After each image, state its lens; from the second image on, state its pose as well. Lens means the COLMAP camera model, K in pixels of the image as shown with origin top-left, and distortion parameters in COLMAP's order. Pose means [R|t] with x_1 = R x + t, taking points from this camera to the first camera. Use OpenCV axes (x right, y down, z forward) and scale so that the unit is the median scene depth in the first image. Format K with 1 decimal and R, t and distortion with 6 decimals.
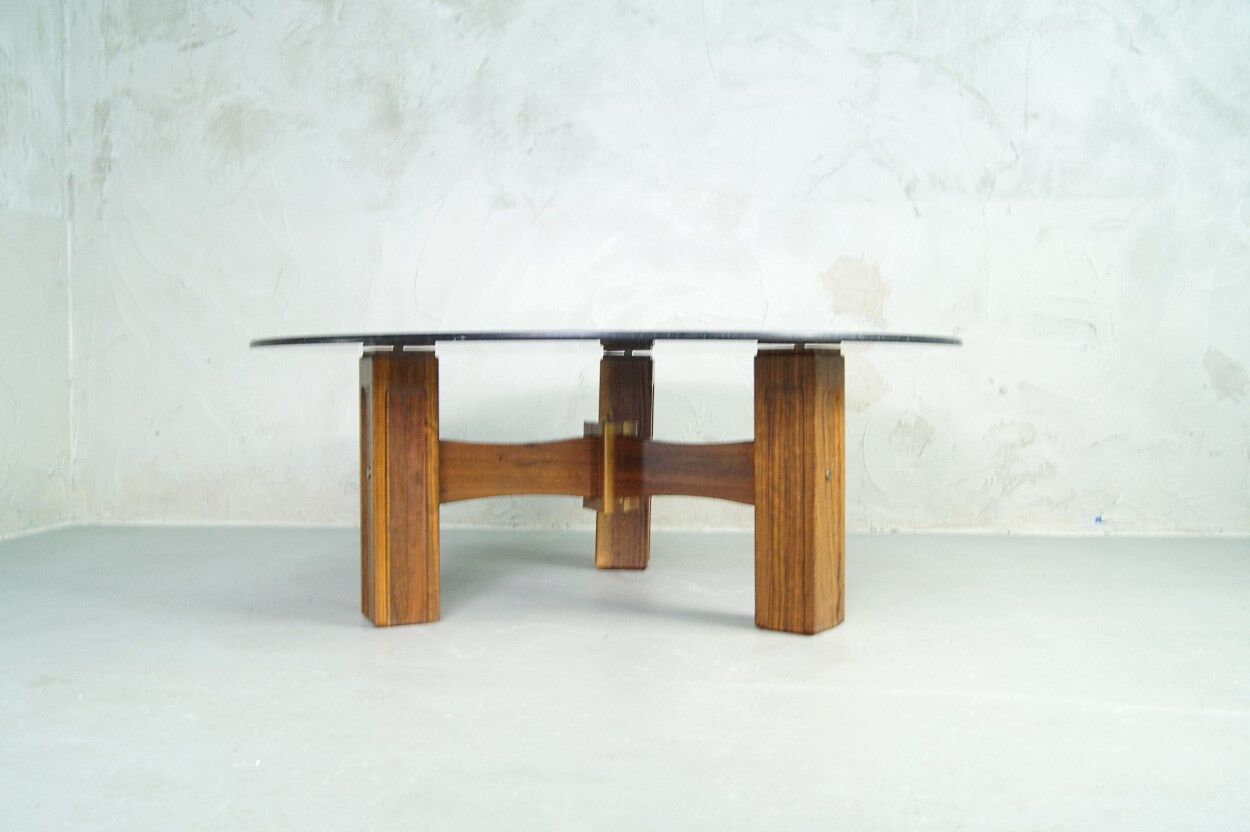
lens RADIAL K [[1454.5, 0, 647.0], [0, 1454.5, 390.4], [0, 0, 1]] dist [-0.095348, 0.000000]
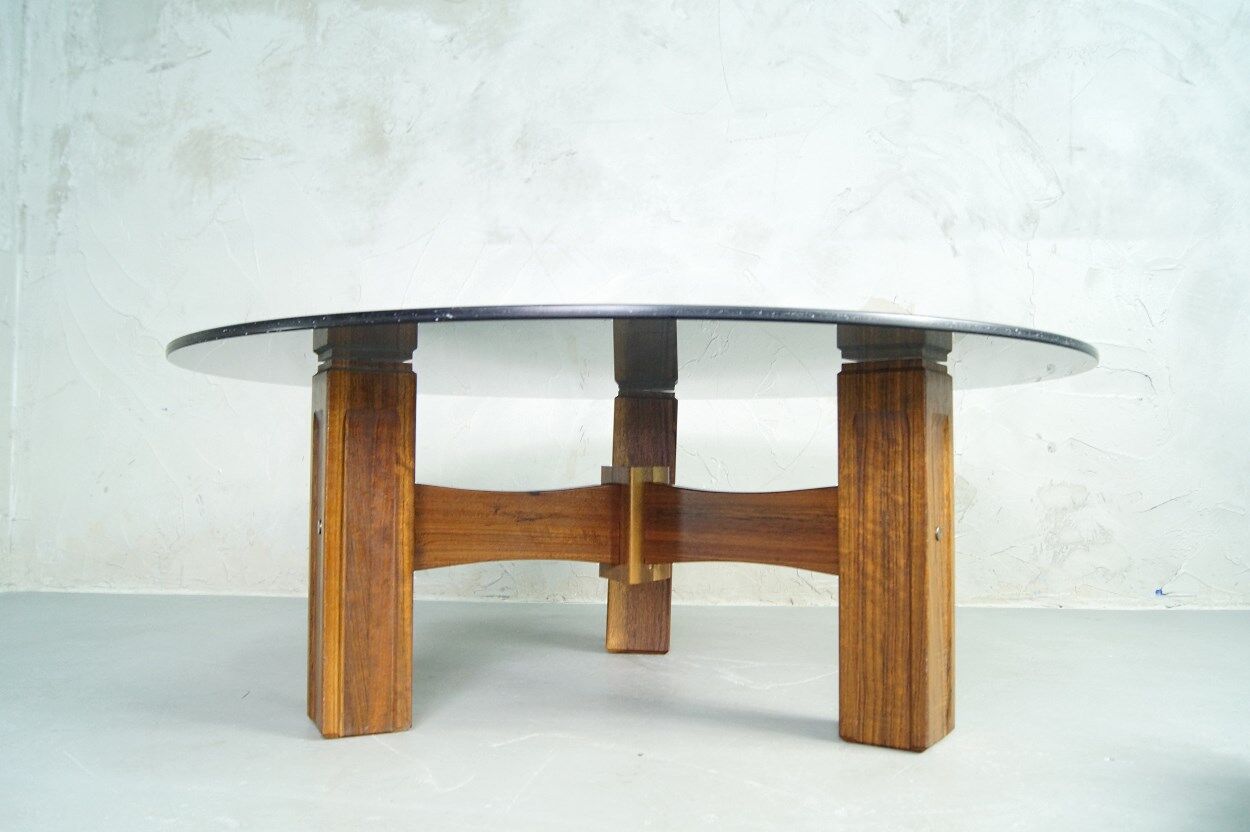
lens RADIAL K [[1175.4, 0, 638.1], [0, 1175.4, 397.2], [0, 0, 1]] dist [-0.087523, 0.000000]
pose [[0.999443, 0.010040, 0.031830, -0.034608], [-0.007656, 0.997217, -0.074155, 0.024285], [-0.032486, 0.073870, 0.996739, 0.282710]]
